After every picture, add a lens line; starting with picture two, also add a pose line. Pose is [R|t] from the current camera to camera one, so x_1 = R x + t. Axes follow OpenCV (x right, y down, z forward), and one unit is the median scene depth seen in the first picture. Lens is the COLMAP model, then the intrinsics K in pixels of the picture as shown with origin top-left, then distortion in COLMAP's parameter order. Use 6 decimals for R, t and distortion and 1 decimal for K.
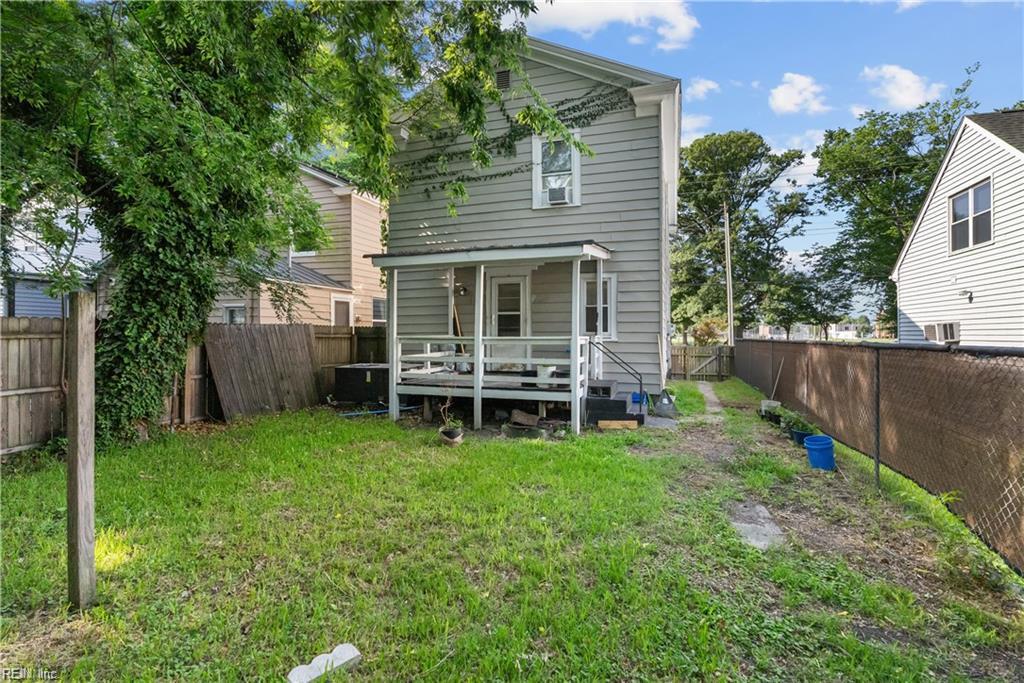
lens RADIAL K [[467.7, 0, 513.1], [0, 467.7, 333.8], [0, 0, 1]] dist [-0.008797, 0.001863]
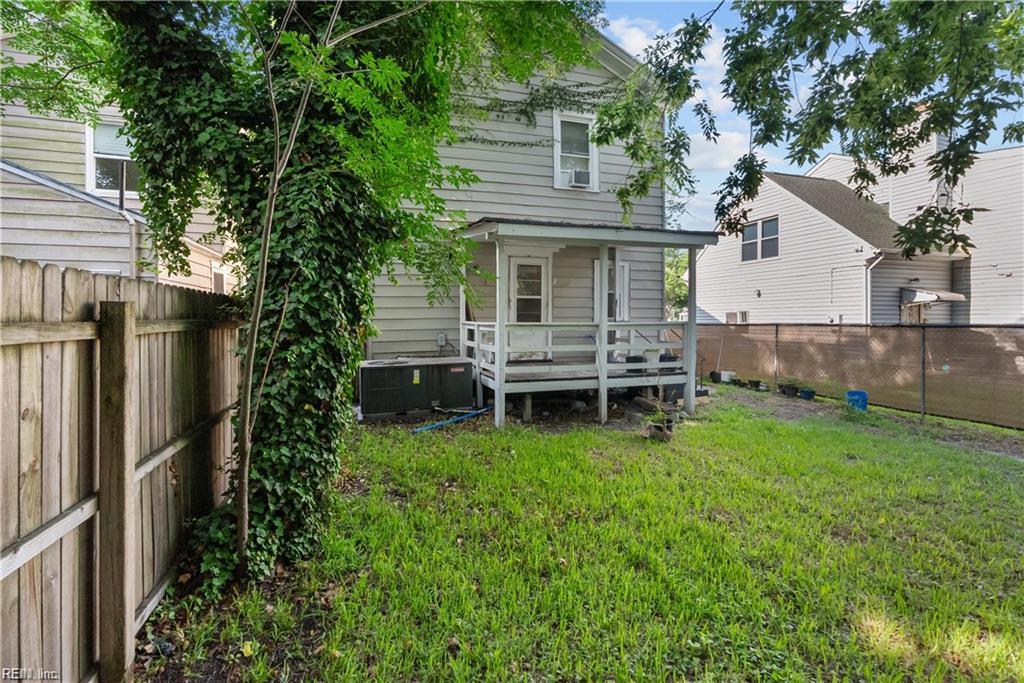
lens RADIAL K [[467.7, 0, 511.5], [0, 467.7, 323.2], [0, 0, 1]] dist [-0.008797, 0.001863]
pose [[0.813190, -0.008484, 0.581936, -0.580522], [0.005332, 0.999960, 0.007127, 0.000645], [-0.581973, -0.002693, 0.813204, 0.277634]]
